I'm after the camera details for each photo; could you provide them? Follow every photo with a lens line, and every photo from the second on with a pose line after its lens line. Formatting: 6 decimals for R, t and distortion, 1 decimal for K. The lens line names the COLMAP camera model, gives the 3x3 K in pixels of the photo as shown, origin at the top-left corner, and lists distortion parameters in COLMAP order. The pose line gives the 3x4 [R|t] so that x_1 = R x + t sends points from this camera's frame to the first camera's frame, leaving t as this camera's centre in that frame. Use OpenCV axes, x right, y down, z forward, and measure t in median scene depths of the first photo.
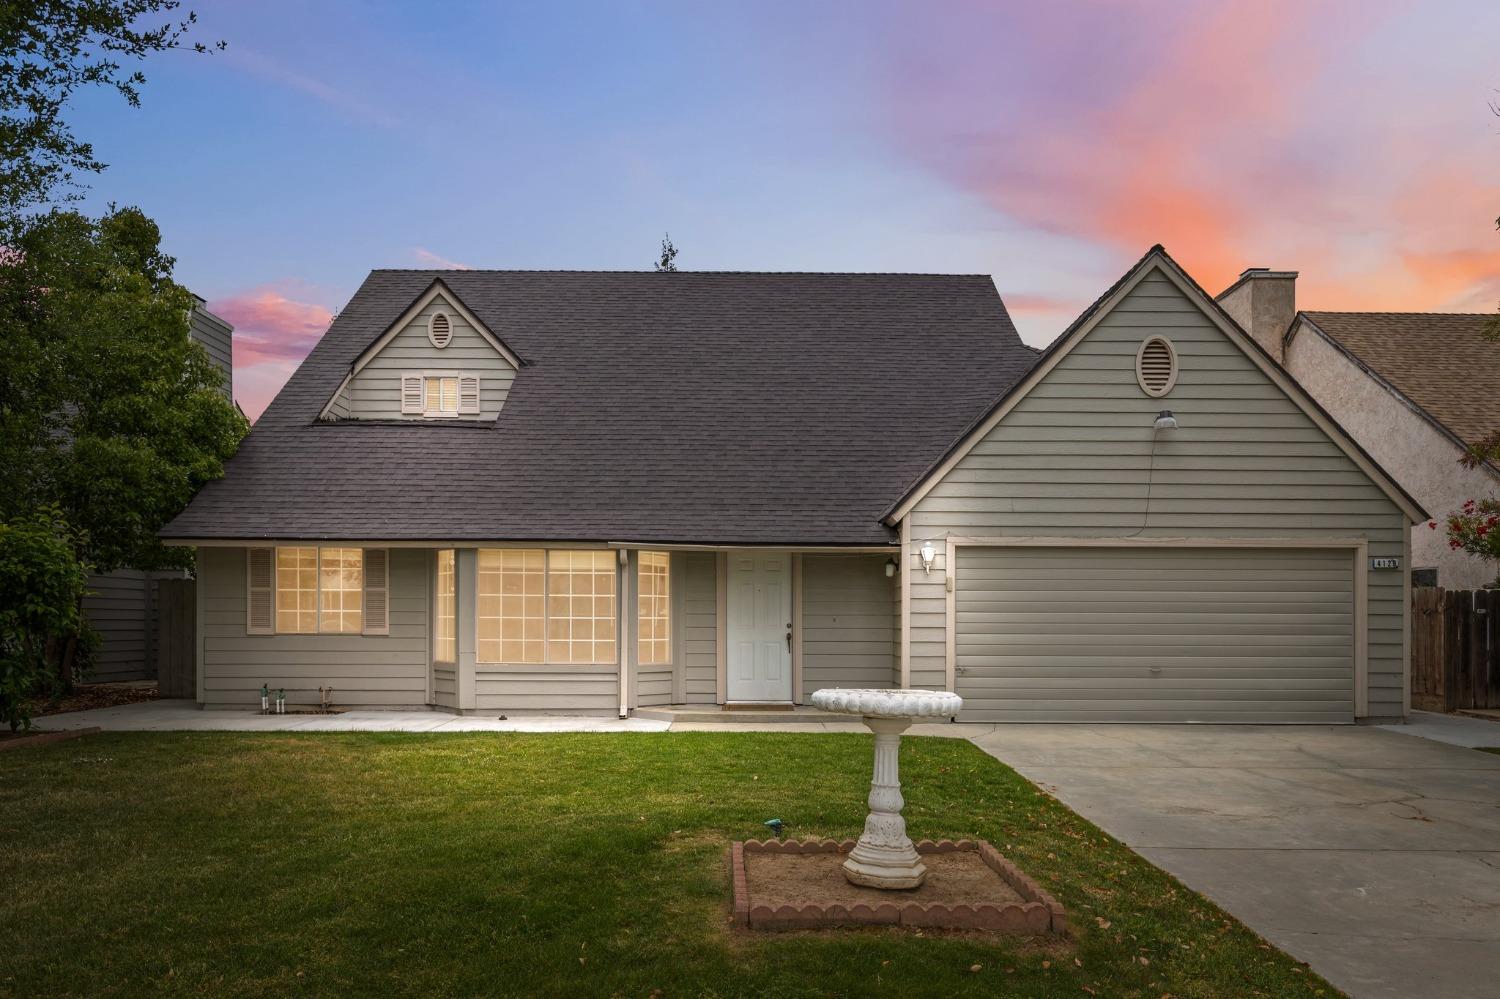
lens RADIAL K [[992.0, 0, 782.3], [0, 992.0, 484.8], [0, 0, 1]] dist [0.012222, -0.003356]
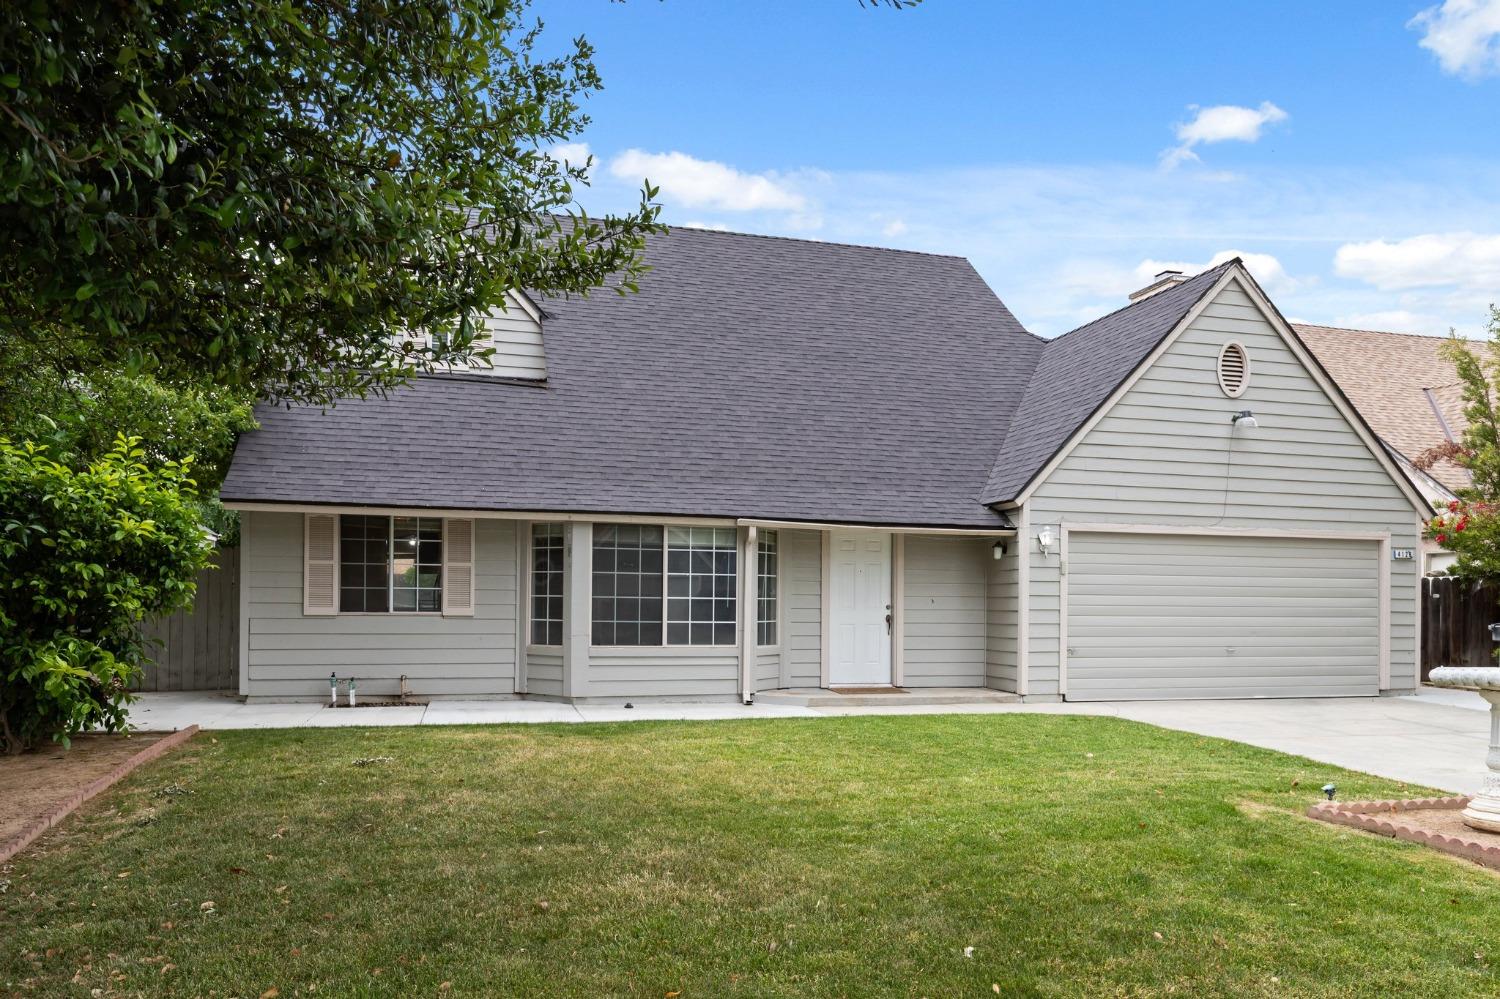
lens RADIAL K [[1066.3, 0, 810.9], [0, 1066.3, 447.2], [0, 0, 1]] dist [0.005952, -0.001578]
pose [[0.964320, 0.042769, 0.261263, -0.369074], [-0.041449, 0.999085, -0.010561, -0.002699], [-0.261476, -0.000645, 0.965210, -0.004025]]
